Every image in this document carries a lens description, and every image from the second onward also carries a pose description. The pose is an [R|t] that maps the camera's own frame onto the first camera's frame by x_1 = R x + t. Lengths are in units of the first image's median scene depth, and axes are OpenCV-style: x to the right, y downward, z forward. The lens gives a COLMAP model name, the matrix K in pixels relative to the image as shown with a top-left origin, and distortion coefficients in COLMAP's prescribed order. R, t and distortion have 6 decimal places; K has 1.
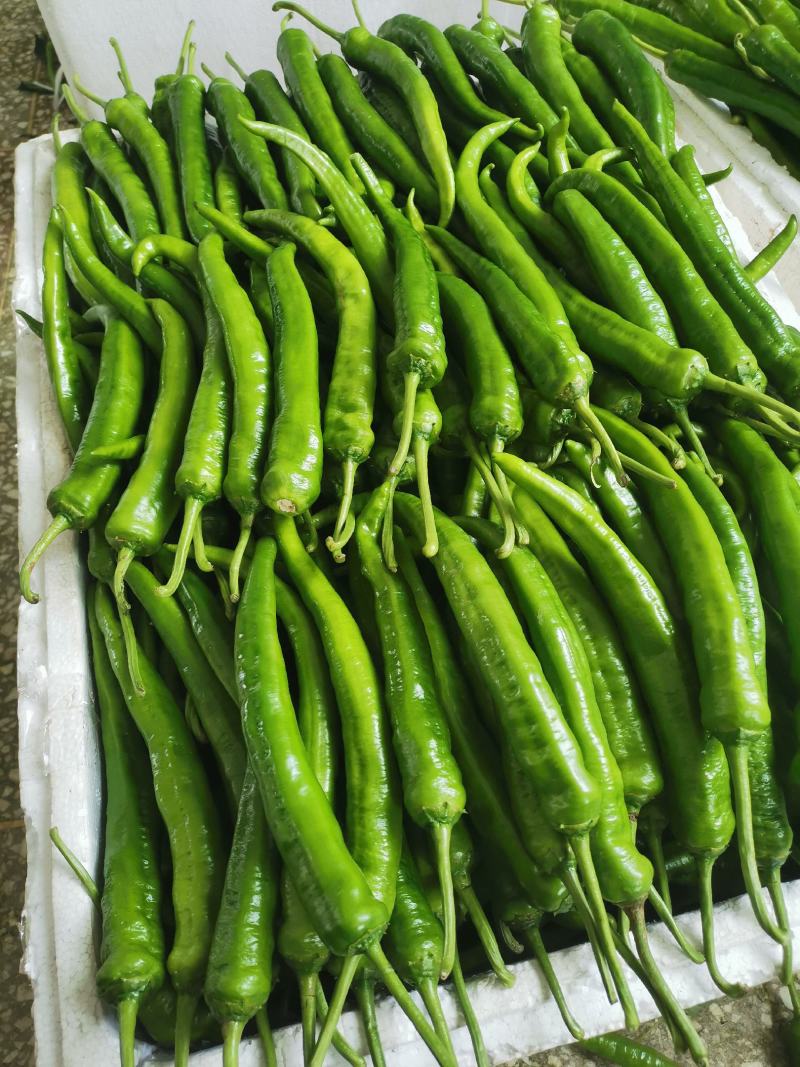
lens RADIAL K [[806.9, 0, 384.8], [0, 806.9, 537.0], [0, 0, 1]] dist [0.041702, -0.032406]
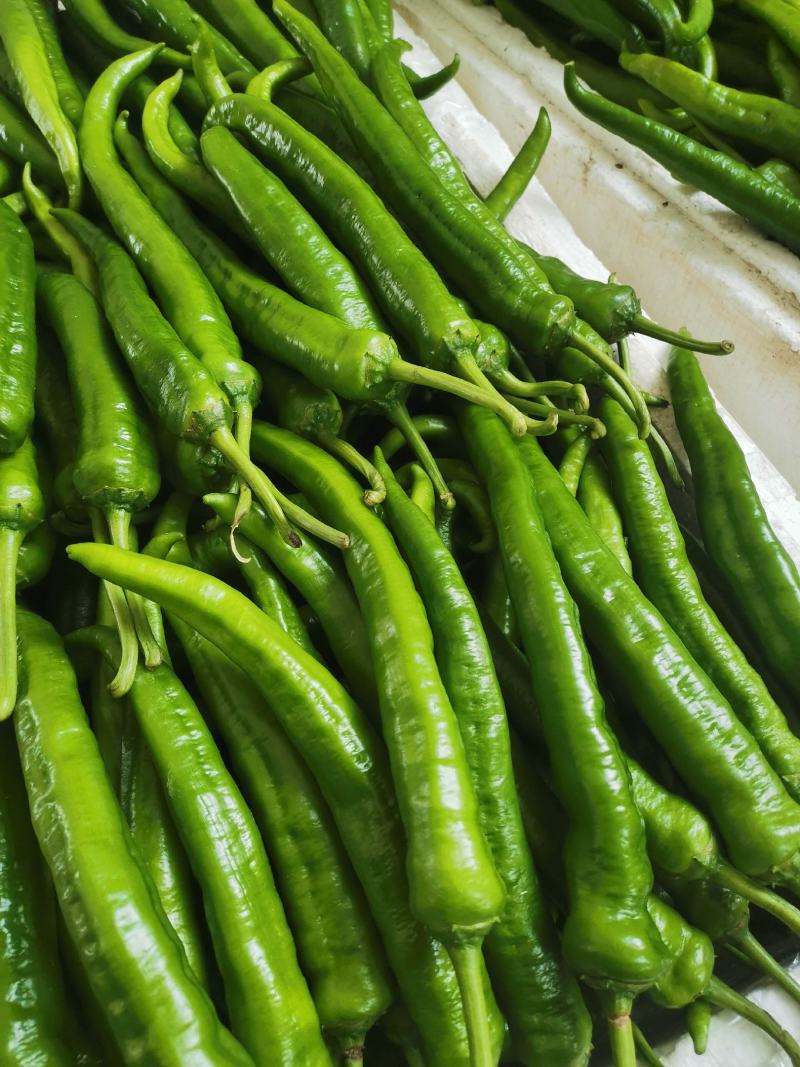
lens RADIAL K [[806.9, 0, 384.8], [0, 806.9, 537.0], [0, 0, 1]] dist [0.041702, -0.032406]
pose [[0.980359, -0.195388, 0.026818, 0.309884], [0.193988, 0.979853, 0.047502, -0.077946], [-0.035559, -0.041367, 0.998511, 0.271461]]
